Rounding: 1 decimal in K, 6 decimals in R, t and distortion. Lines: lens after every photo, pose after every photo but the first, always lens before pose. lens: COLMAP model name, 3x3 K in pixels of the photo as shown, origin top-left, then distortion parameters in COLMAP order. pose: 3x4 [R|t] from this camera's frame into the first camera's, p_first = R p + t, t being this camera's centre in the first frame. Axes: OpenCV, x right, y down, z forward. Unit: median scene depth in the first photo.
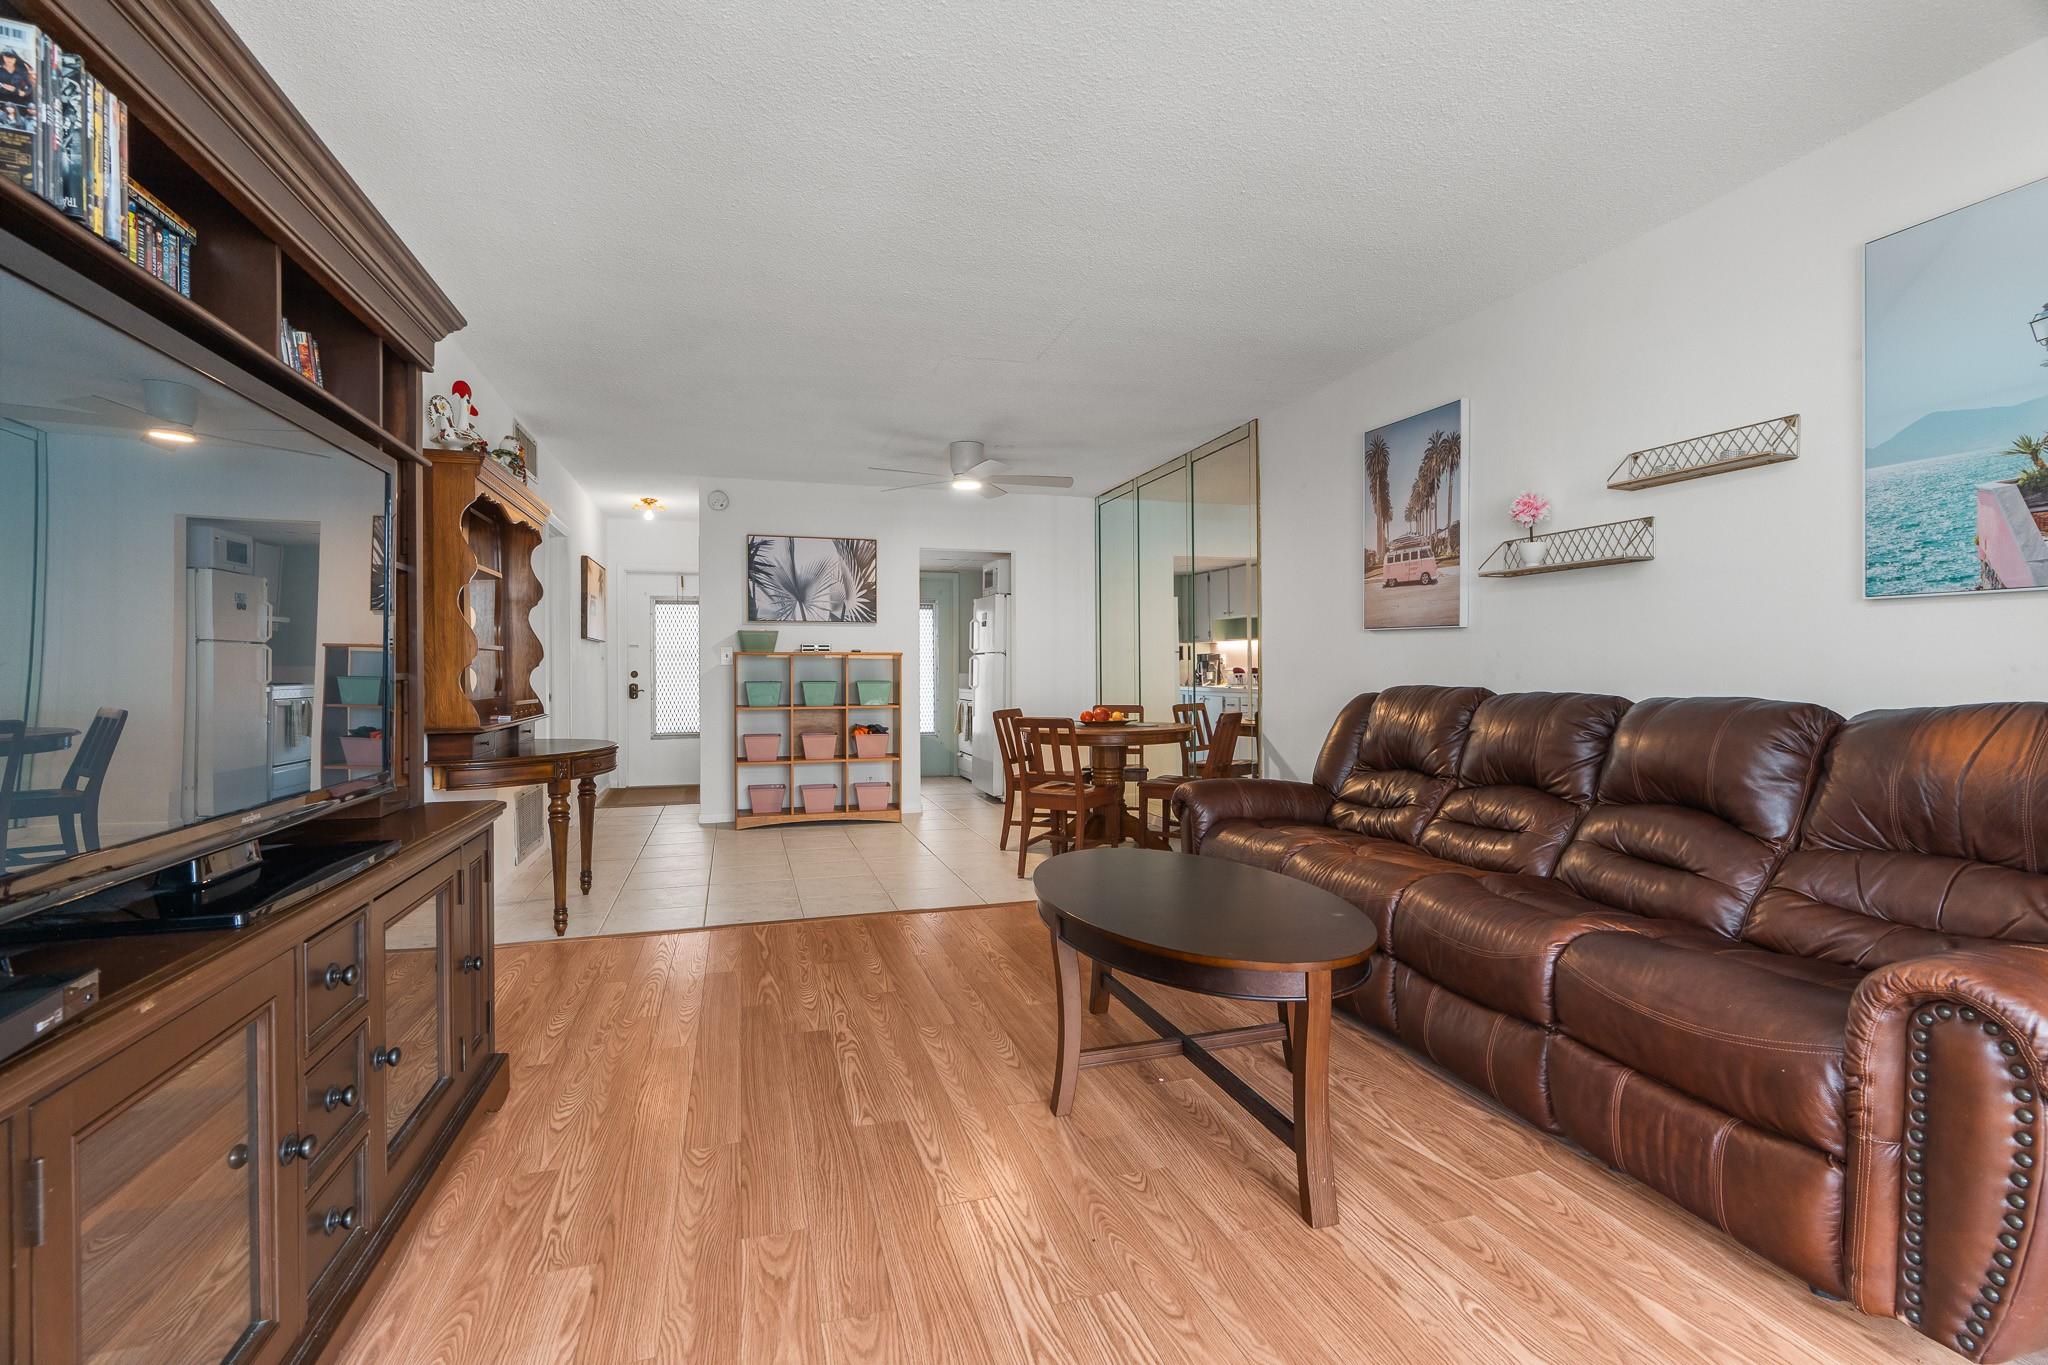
lens RADIAL K [[919.0, 0, 1024.7], [0, 919.0, 670.9], [0, 0, 1]] dist [-0.000355, 0.000047]
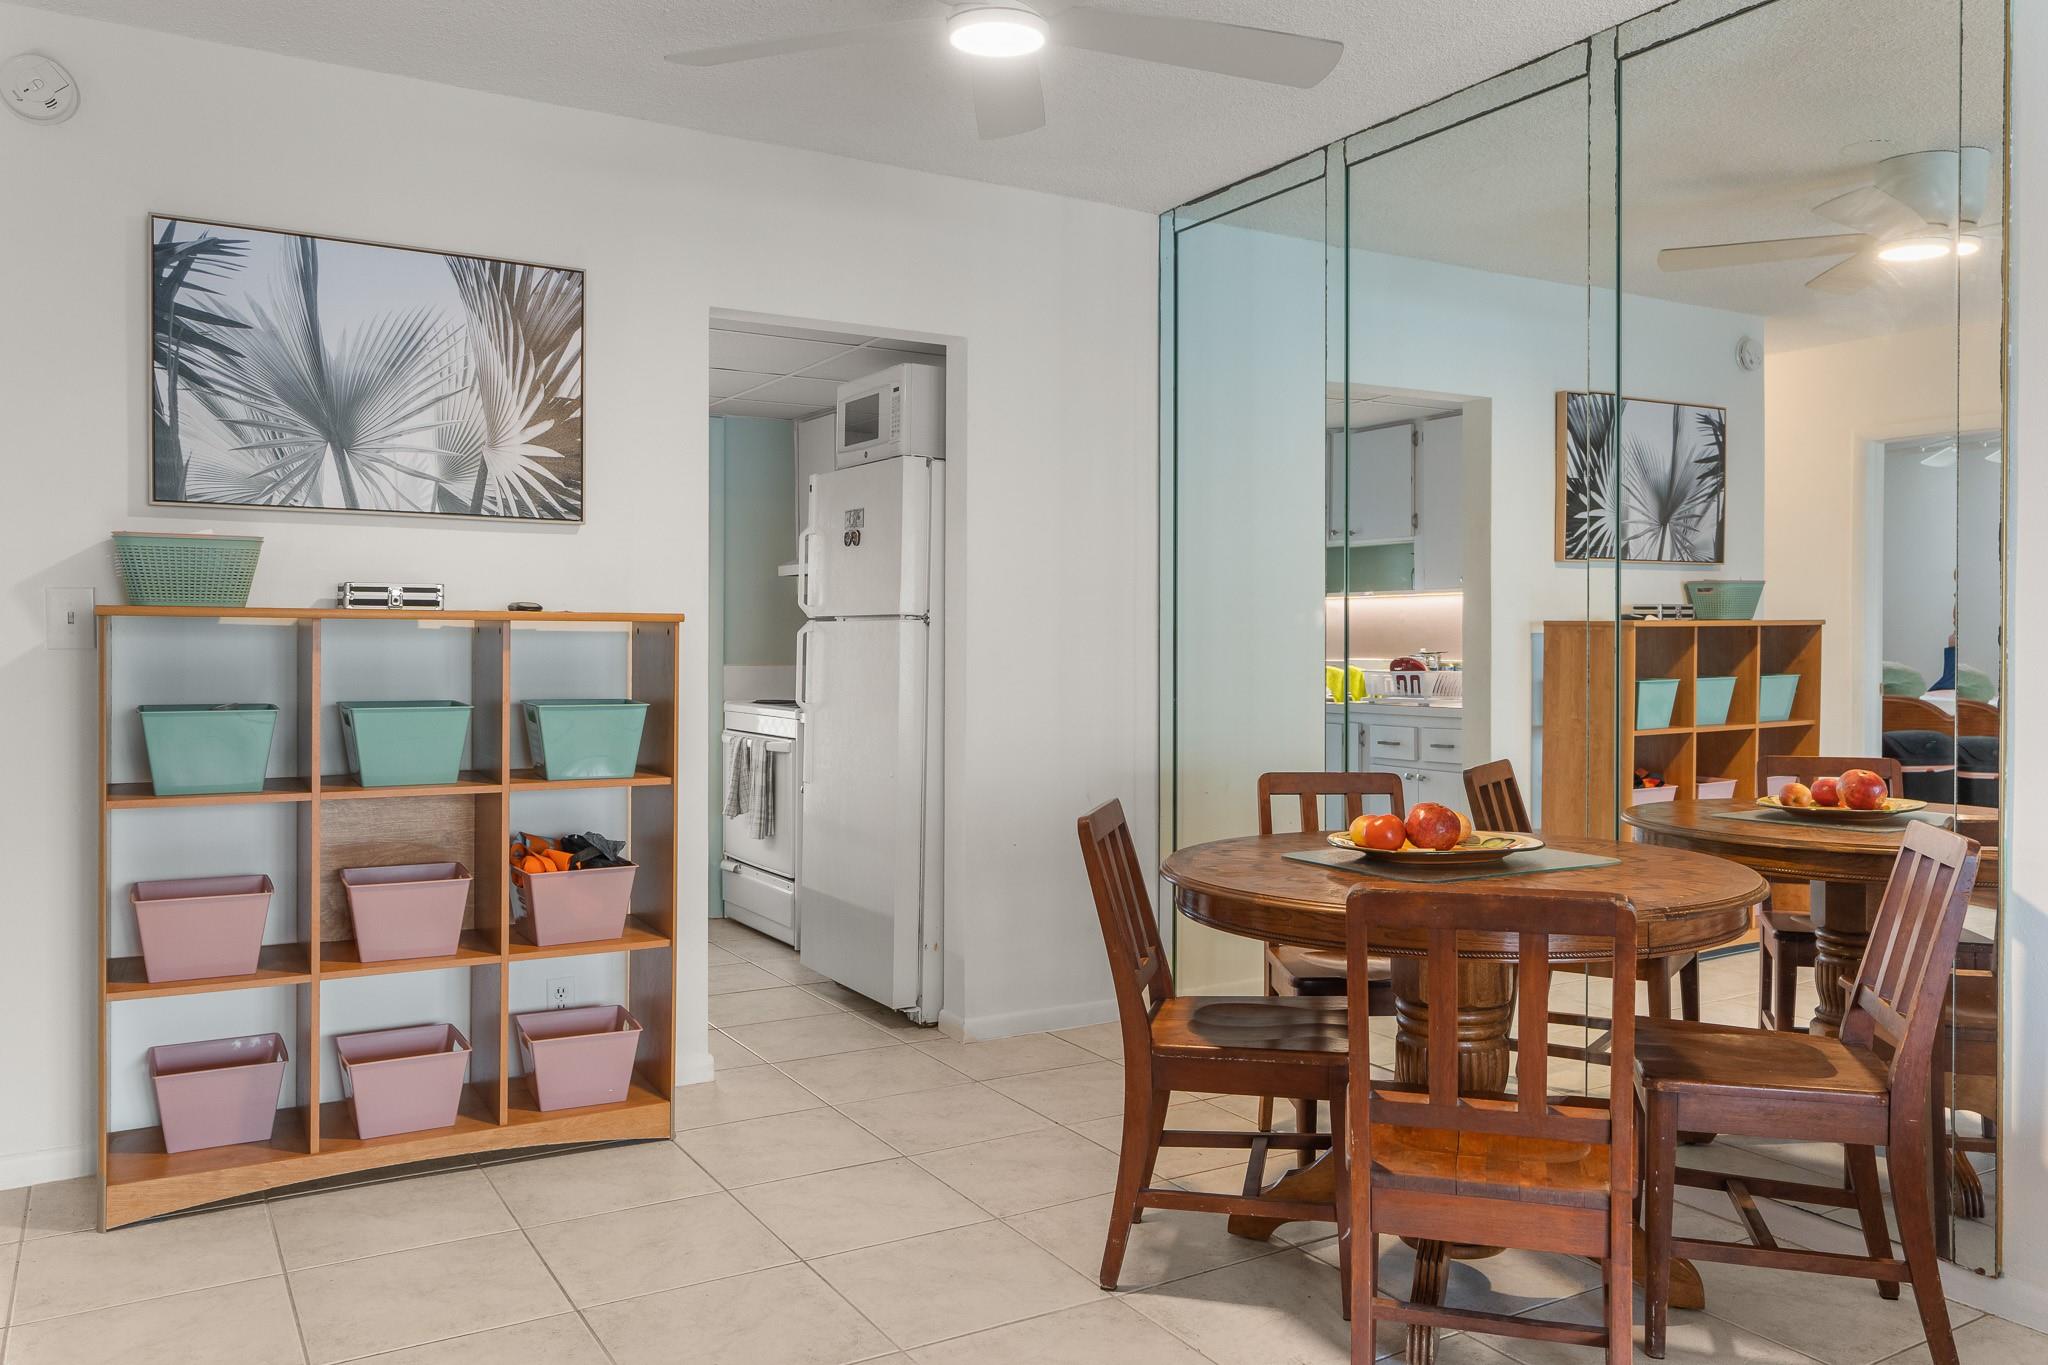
lens RADIAL K [[1506.3, 0, 1020.8], [0, 1506.3, 656.7], [0, 0, 1]] dist [0.021606, 0.001098]
pose [[0.975342, 0.007448, 0.220574, -0.130828], [-0.009487, 0.999921, 0.008186, -0.010167], [-0.220496, -0.010077, 0.975336, 0.445960]]
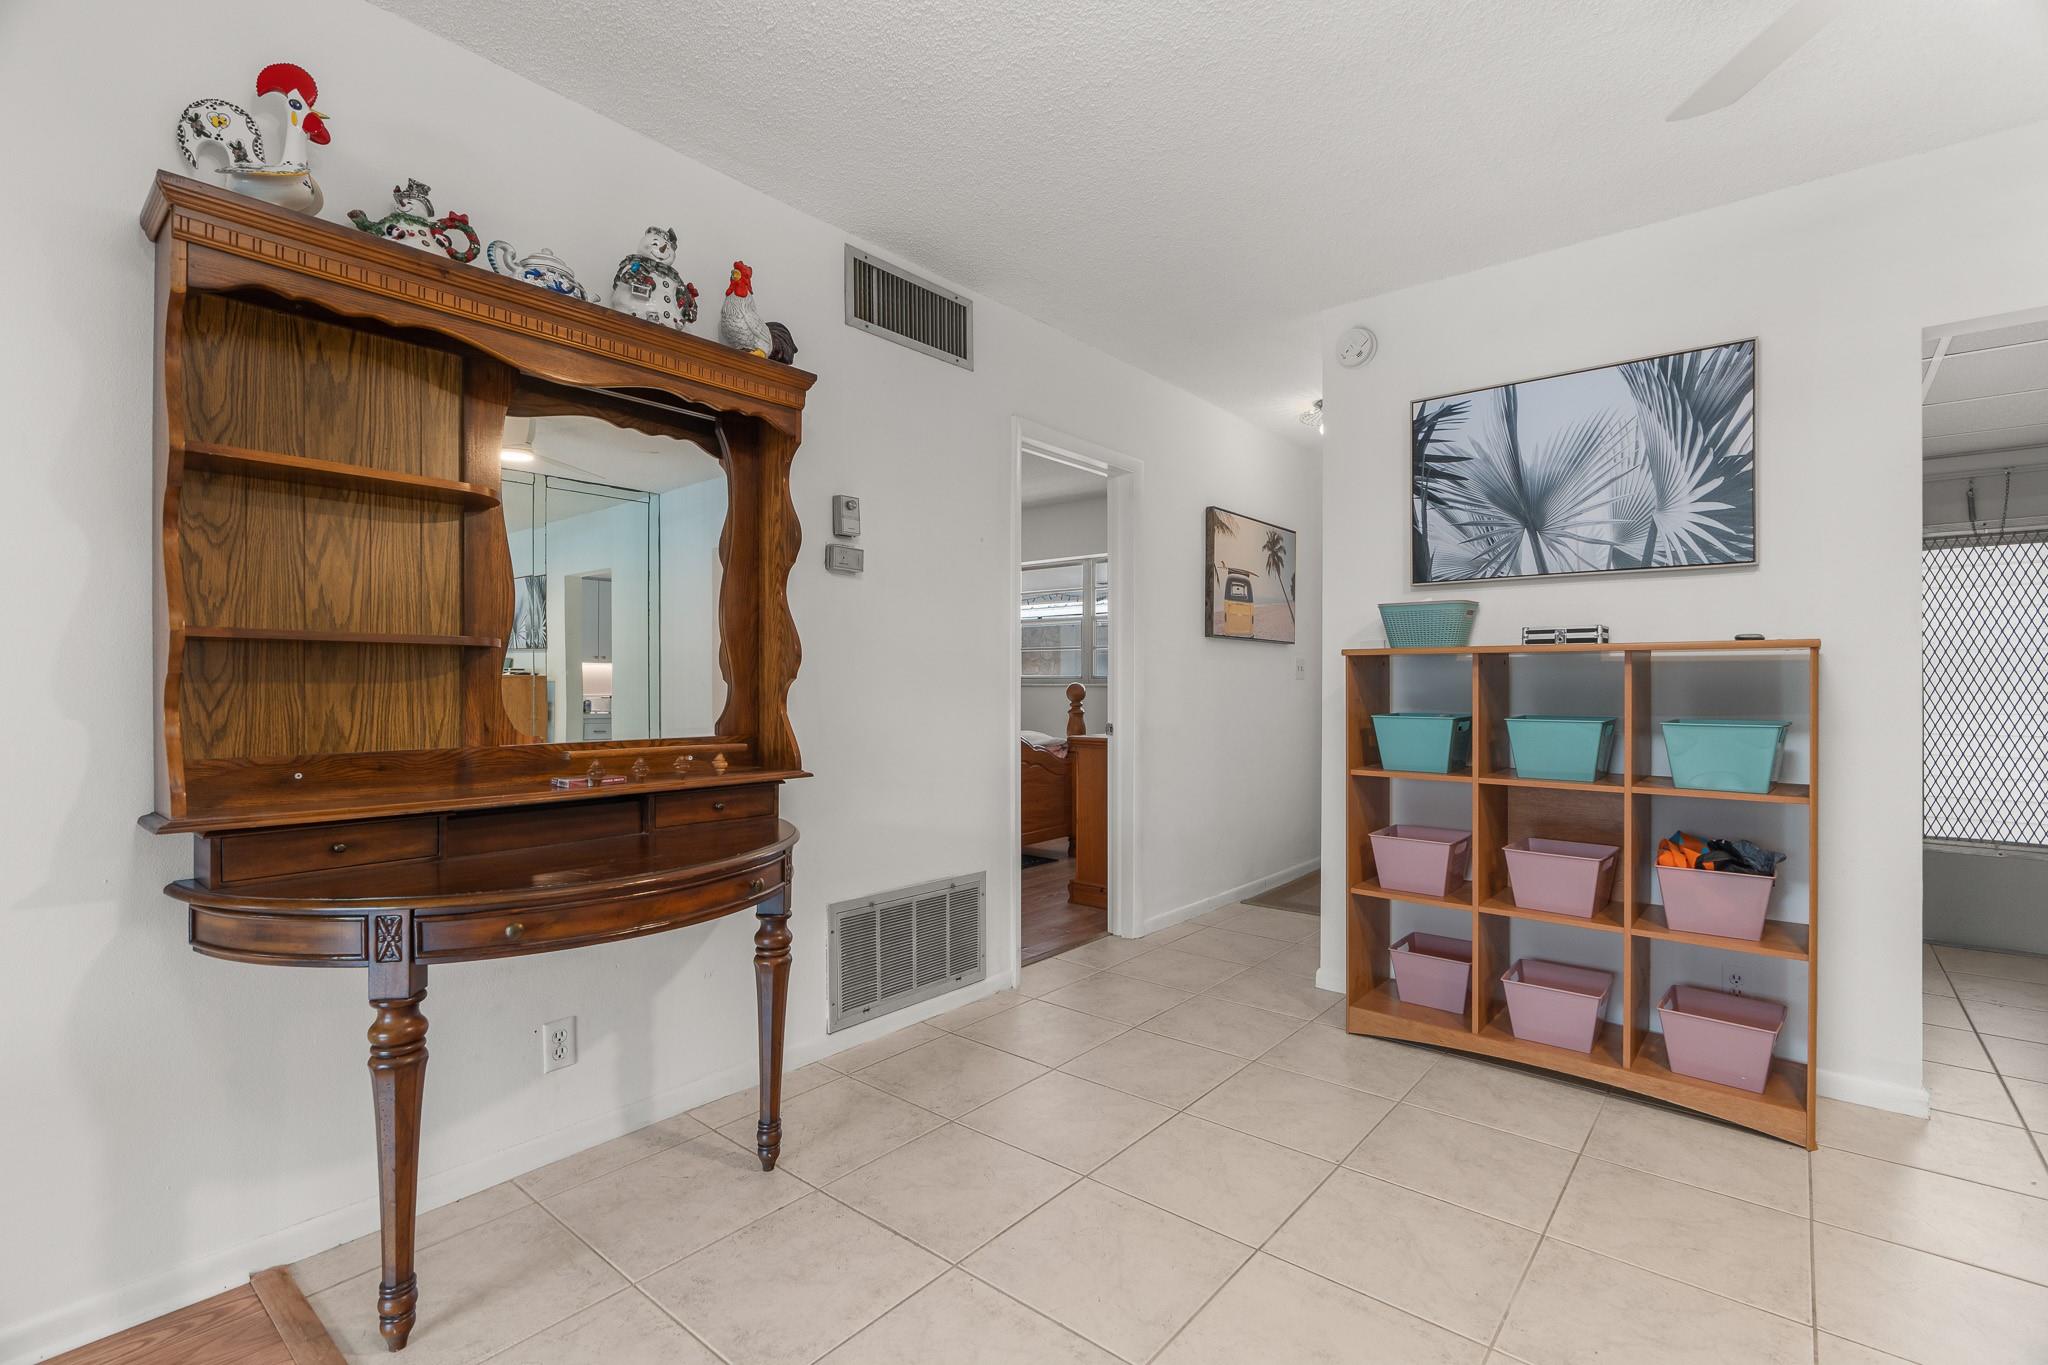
lens RADIAL K [[927.7, 0, 1032.1], [0, 927.7, 683.0], [0, 0, 1]] dist [0.001351, 0.000472]
pose [[0.546385, 0.005956, -0.837513, -0.006810], [-0.005731, 0.999978, 0.003372, -0.003588], [0.837515, 0.002957, 0.546407, 0.567246]]
